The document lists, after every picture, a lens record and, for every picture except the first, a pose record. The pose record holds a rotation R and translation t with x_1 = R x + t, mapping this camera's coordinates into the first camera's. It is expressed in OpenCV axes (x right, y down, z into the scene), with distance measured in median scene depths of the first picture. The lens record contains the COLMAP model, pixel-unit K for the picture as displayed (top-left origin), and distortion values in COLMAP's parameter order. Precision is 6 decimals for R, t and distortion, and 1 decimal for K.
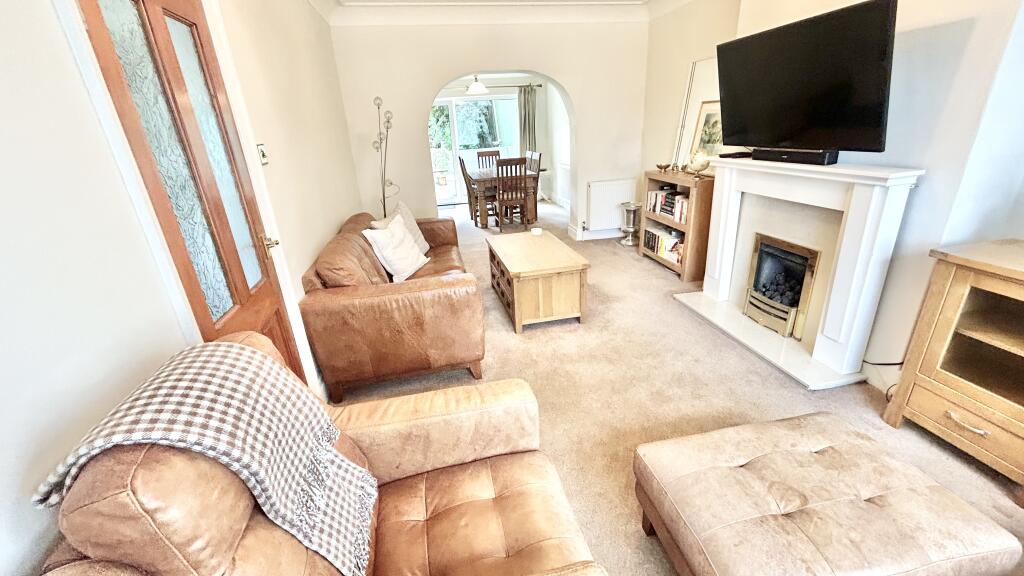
lens RADIAL K [[413.5, 0, 513.4], [0, 413.5, 287.9], [0, 0, 1]] dist [-0.000557, 0.000584]
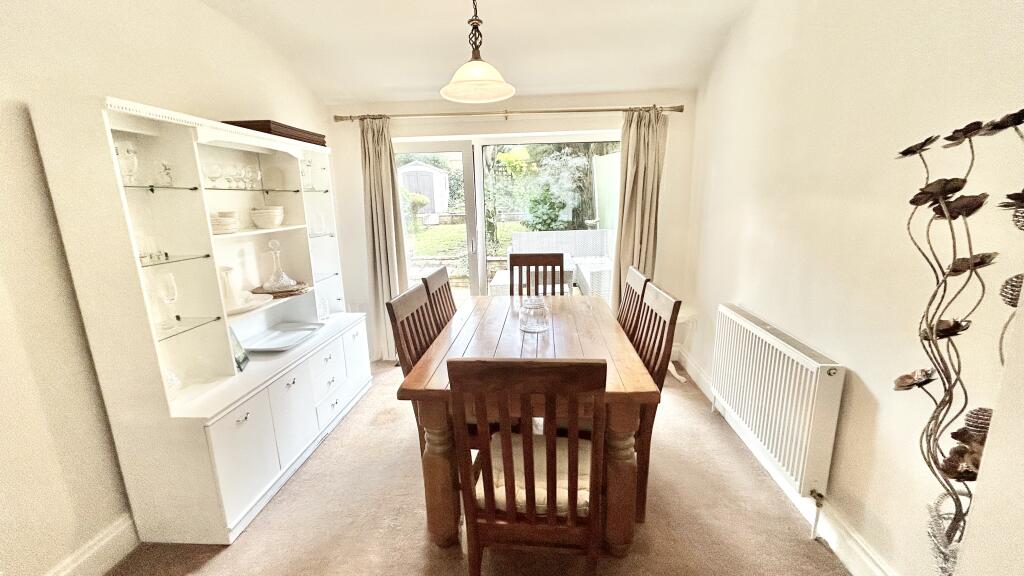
lens RADIAL K [[413.5, 0, 513.4], [0, 413.5, 287.9], [0, 0, 1]] dist [-0.000557, 0.000584]
pose [[0.962708, 0.088222, -0.255753, 0.066738], [-0.126719, 0.982270, -0.138161, -0.588021], [0.239030, 0.165417, 0.956819, 1.488491]]
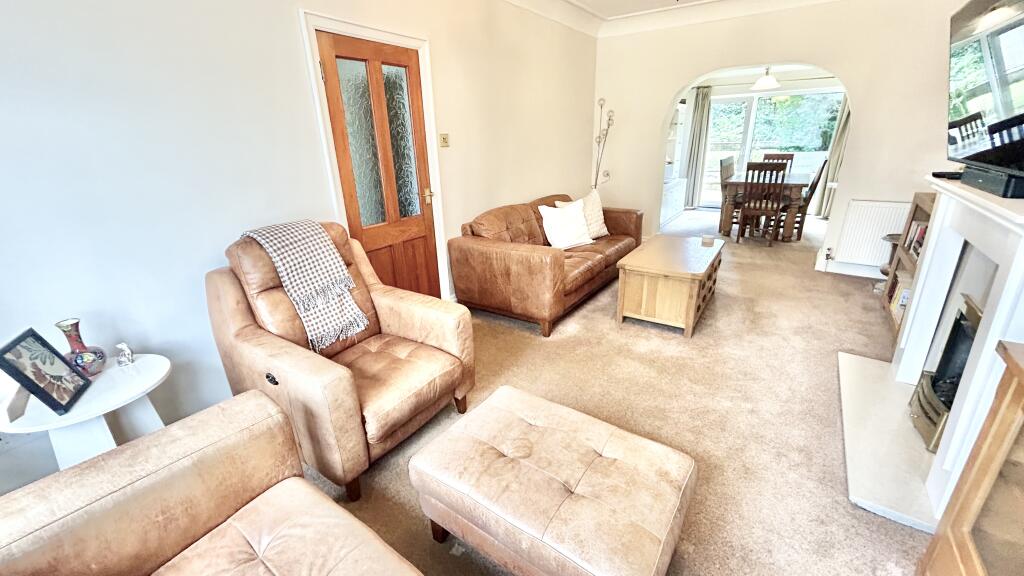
lens RADIAL K [[413.5, 0, 513.4], [0, 413.5, 287.9], [0, 0, 1]] dist [-0.000557, 0.000584]
pose [[0.703680, 0.279051, -0.653425, 0.483348], [-0.273606, 0.955151, 0.113257, -0.019770], [0.655724, 0.099084, 0.748471, 0.027661]]
